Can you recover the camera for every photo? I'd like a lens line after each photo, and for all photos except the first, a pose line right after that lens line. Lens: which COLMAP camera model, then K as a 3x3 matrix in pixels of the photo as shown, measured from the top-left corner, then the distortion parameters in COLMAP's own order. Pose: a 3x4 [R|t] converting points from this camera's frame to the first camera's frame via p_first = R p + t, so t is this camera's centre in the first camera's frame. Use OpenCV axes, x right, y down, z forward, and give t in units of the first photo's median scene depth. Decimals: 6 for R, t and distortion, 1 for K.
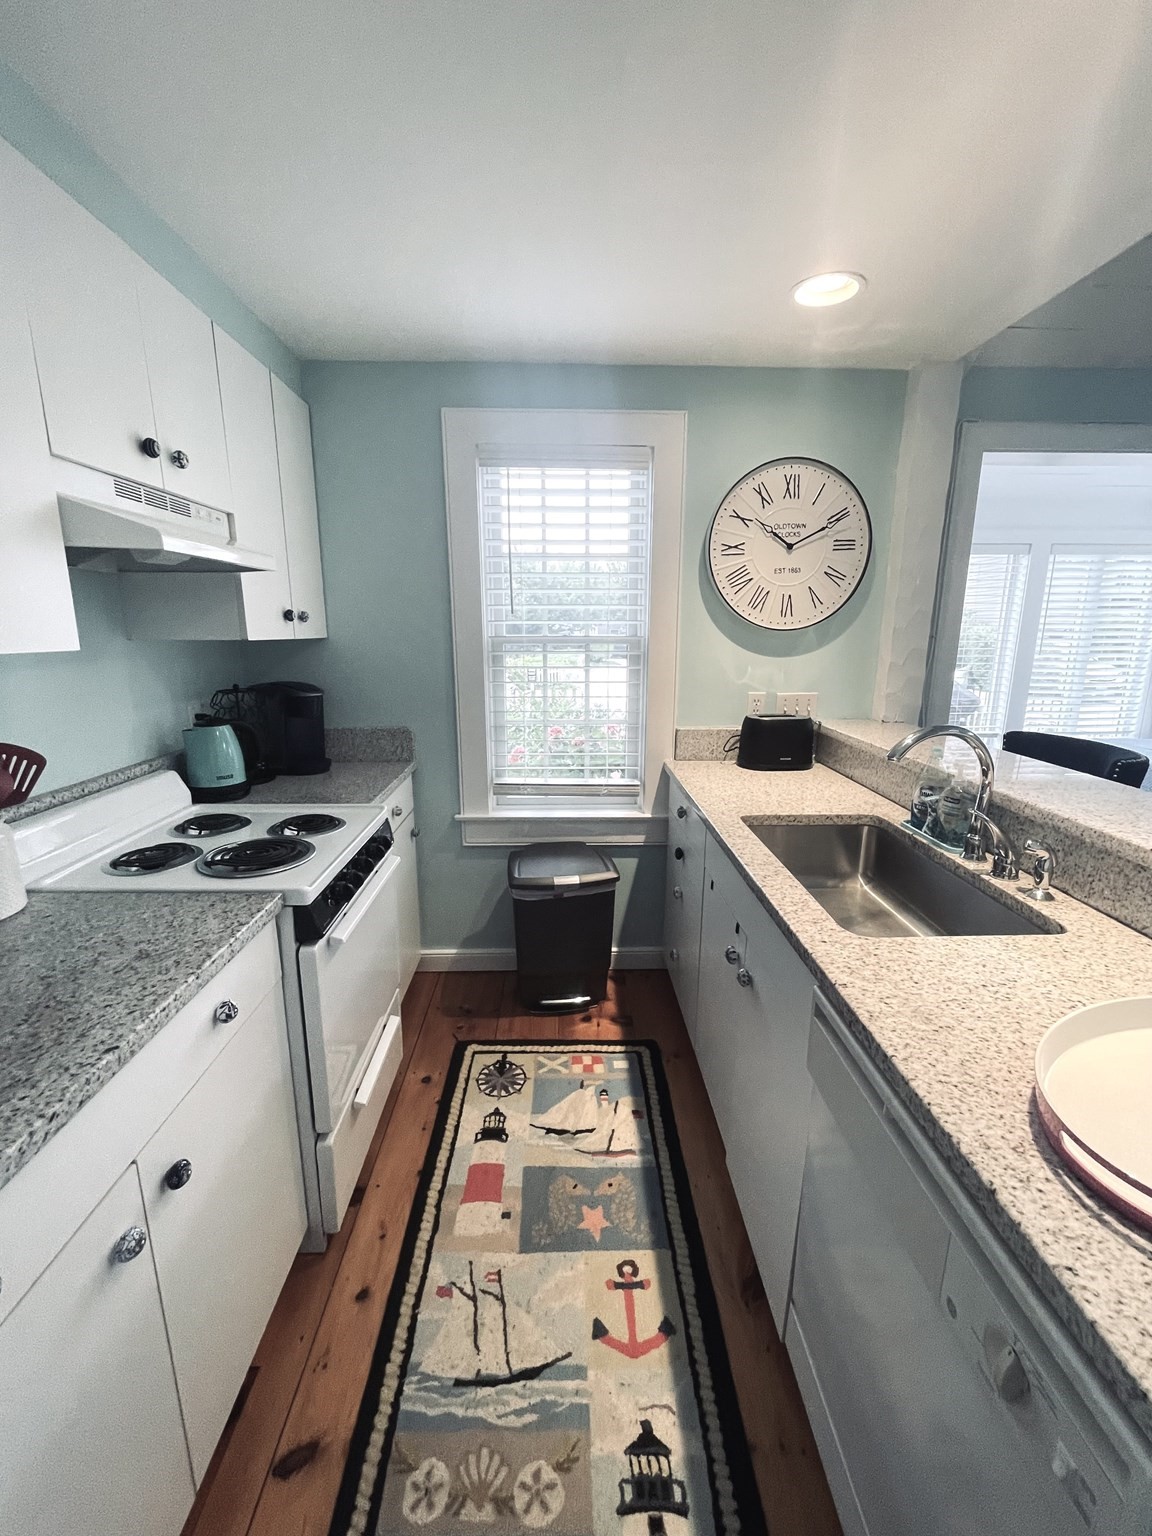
lens RADIAL K [[622.3, 0, 572.9], [0, 622.3, 771.6], [0, 0, 1]] dist [-0.000435, -0.000811]
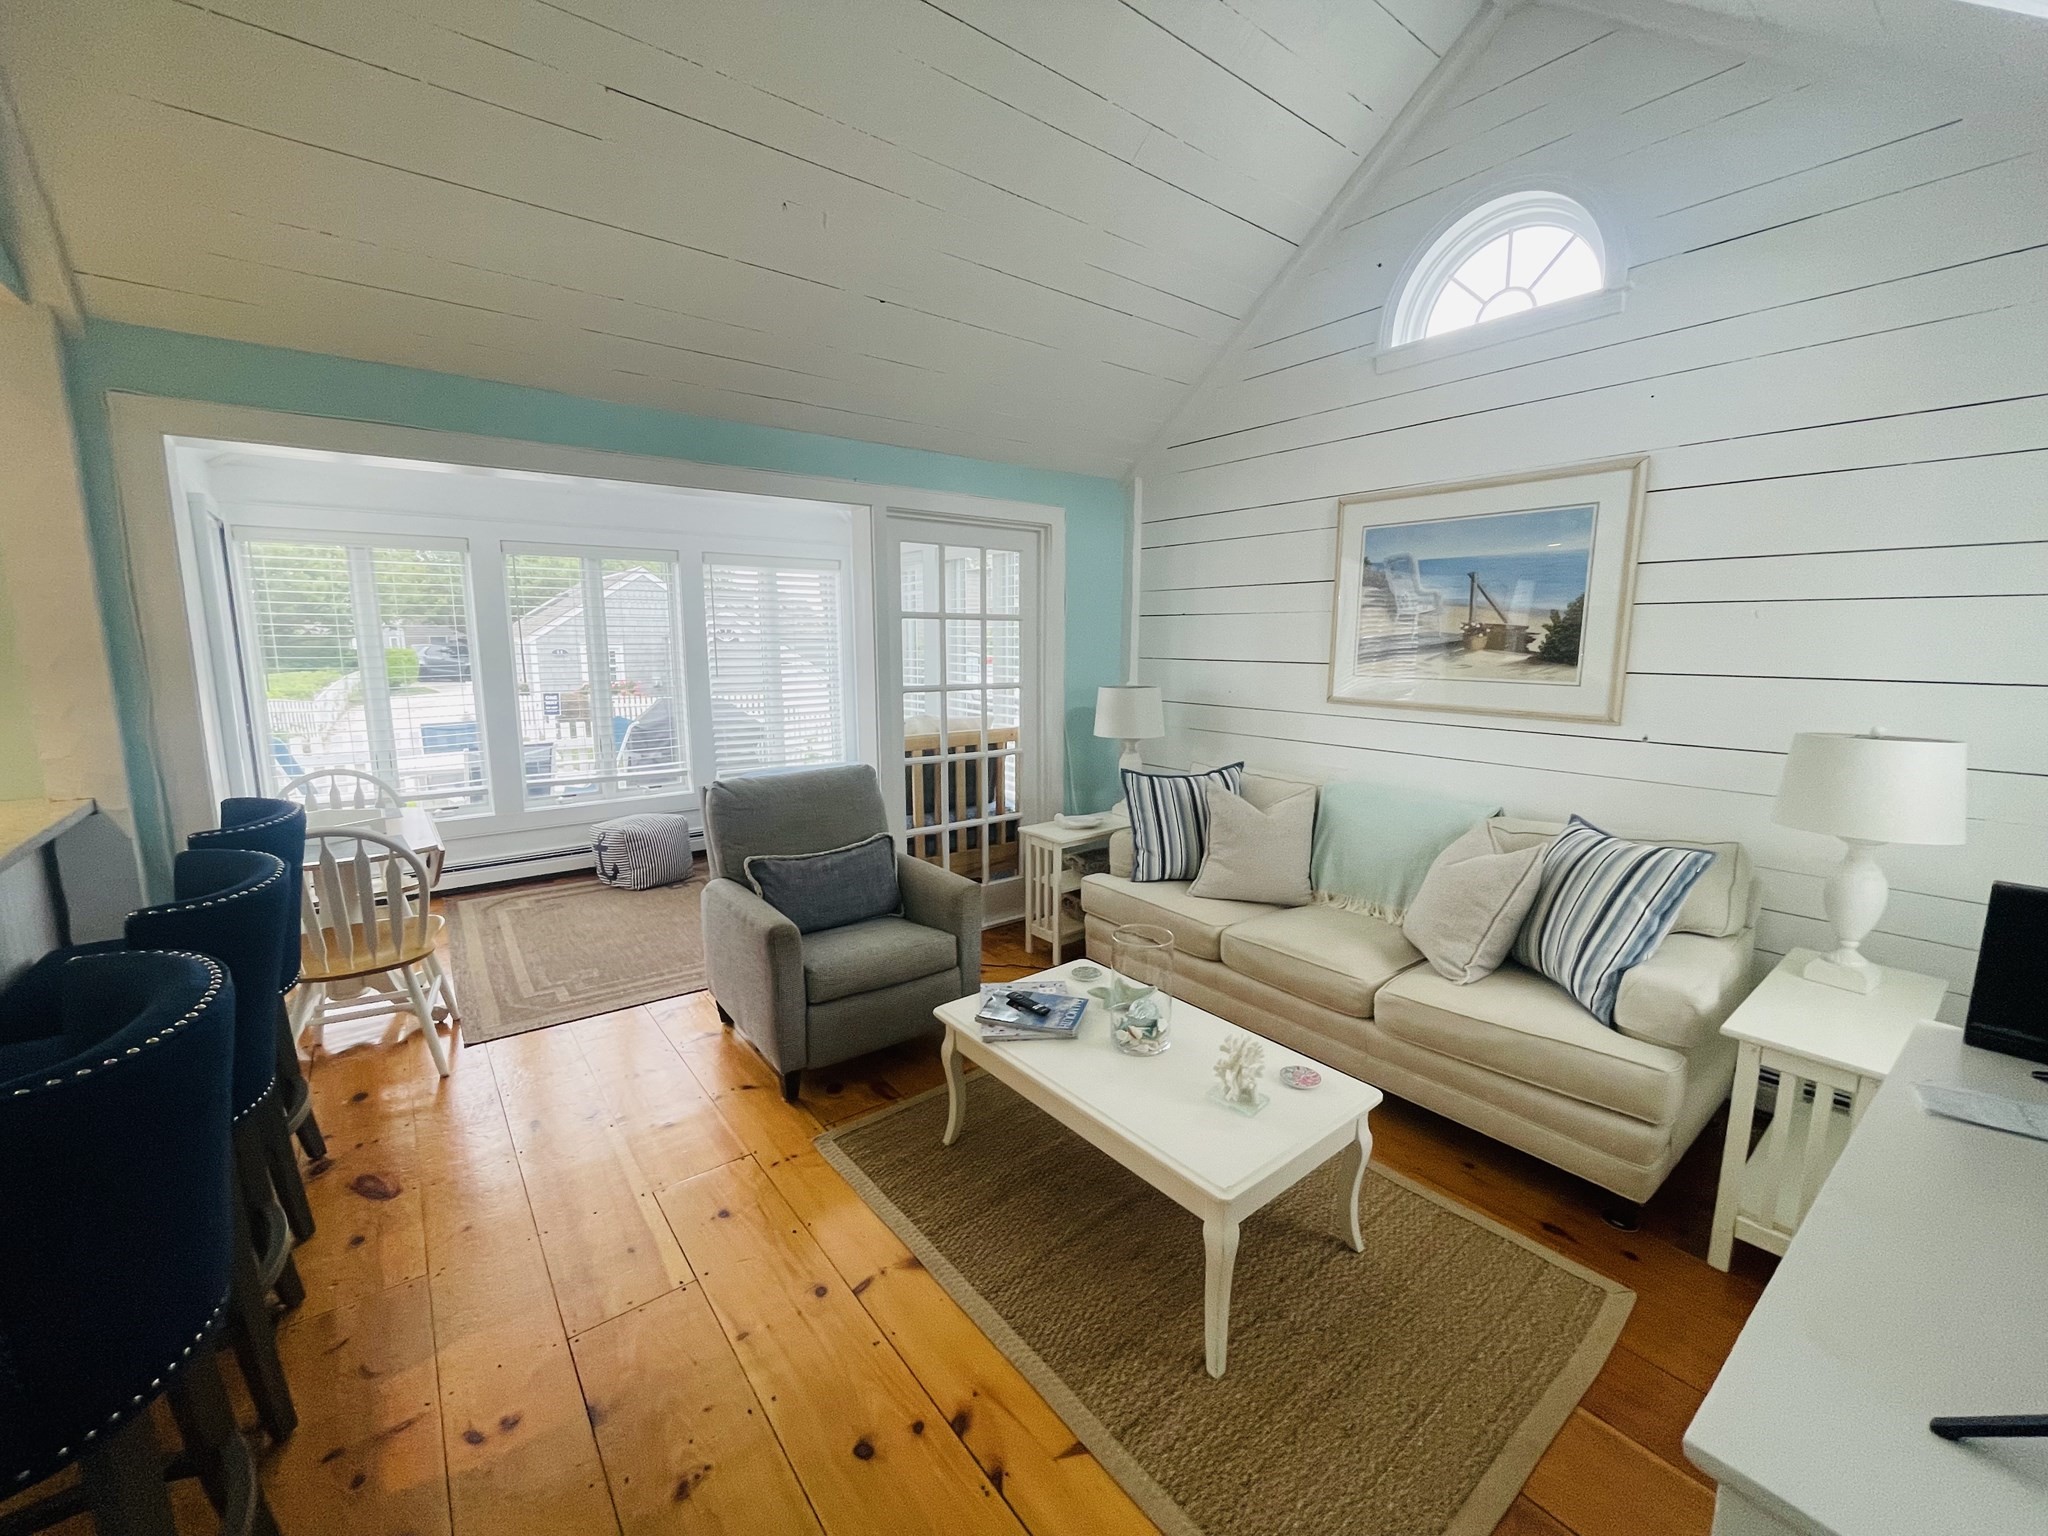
lens RADIAL K [[829.8, 0, 1030.9], [0, 829.8, 765.5], [0, 0, 1]] dist [-0.000435, -0.000811]
pose [[0.806546, -0.092013, 0.583967, 1.139451], [0.133146, 0.990707, -0.027793, 0.066167], [-0.575982, 0.100169, 0.811302, -0.484713]]
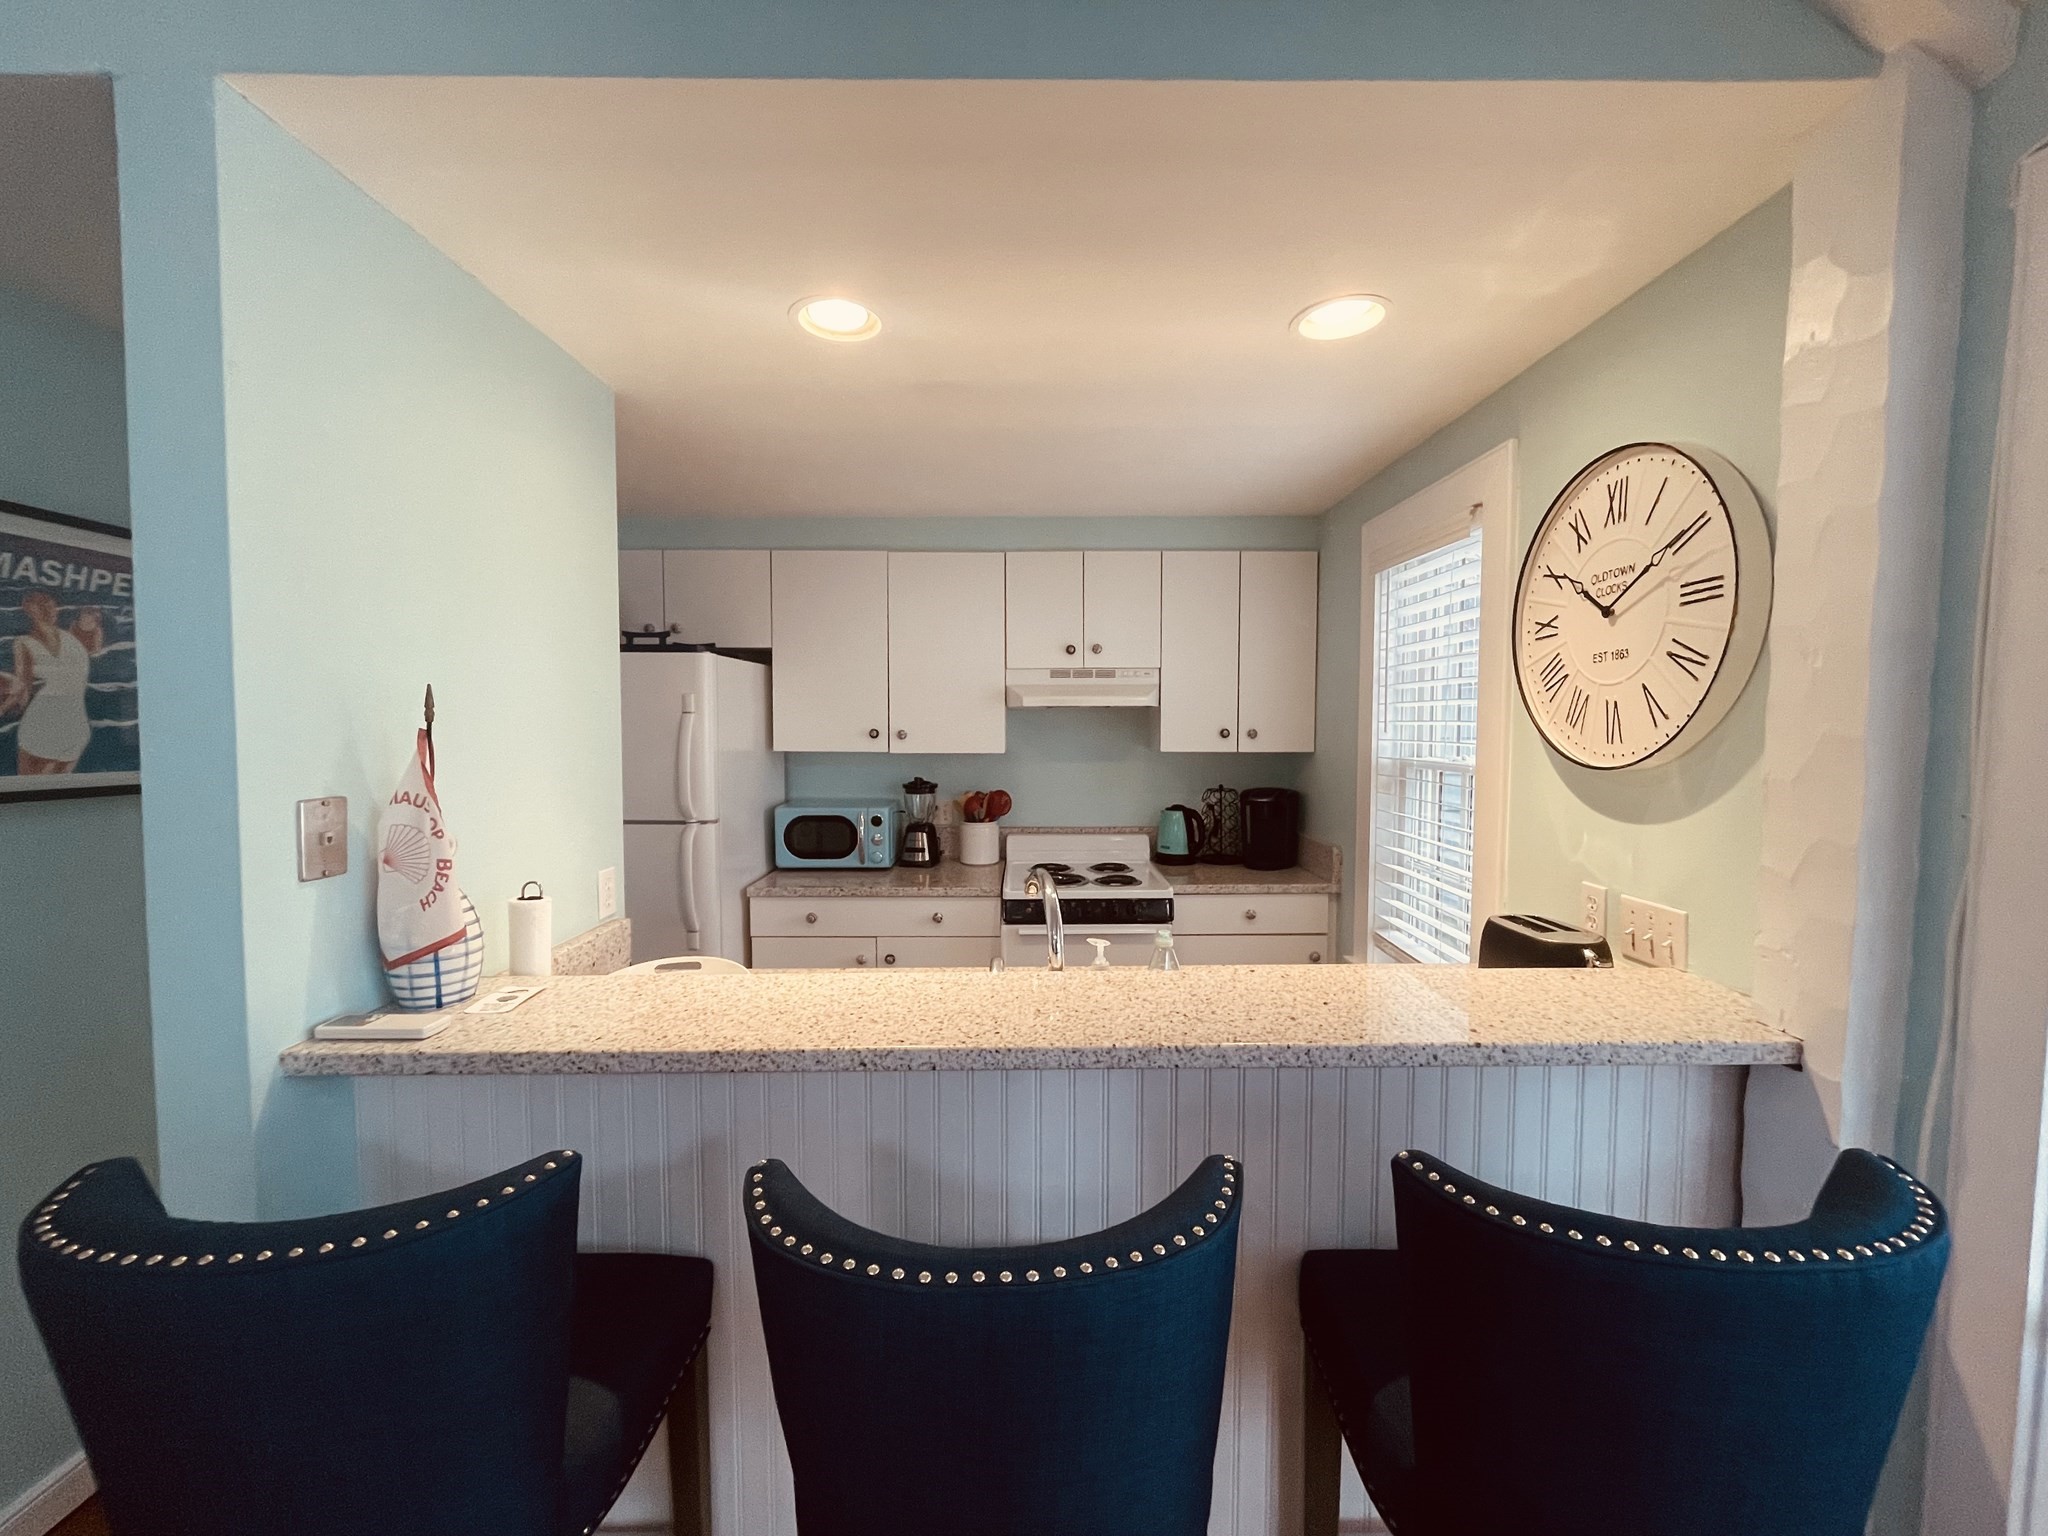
lens RADIAL K [[829.8, 0, 1033.2], [0, 829.8, 764.8], [0, 0, 1]] dist [-0.000435, -0.000811]
pose [[-0.024152, 0.049005, -0.998506, 1.362887], [-0.225060, 0.972892, 0.053192, -0.215666], [0.974046, 0.226009, -0.012468, 0.738842]]
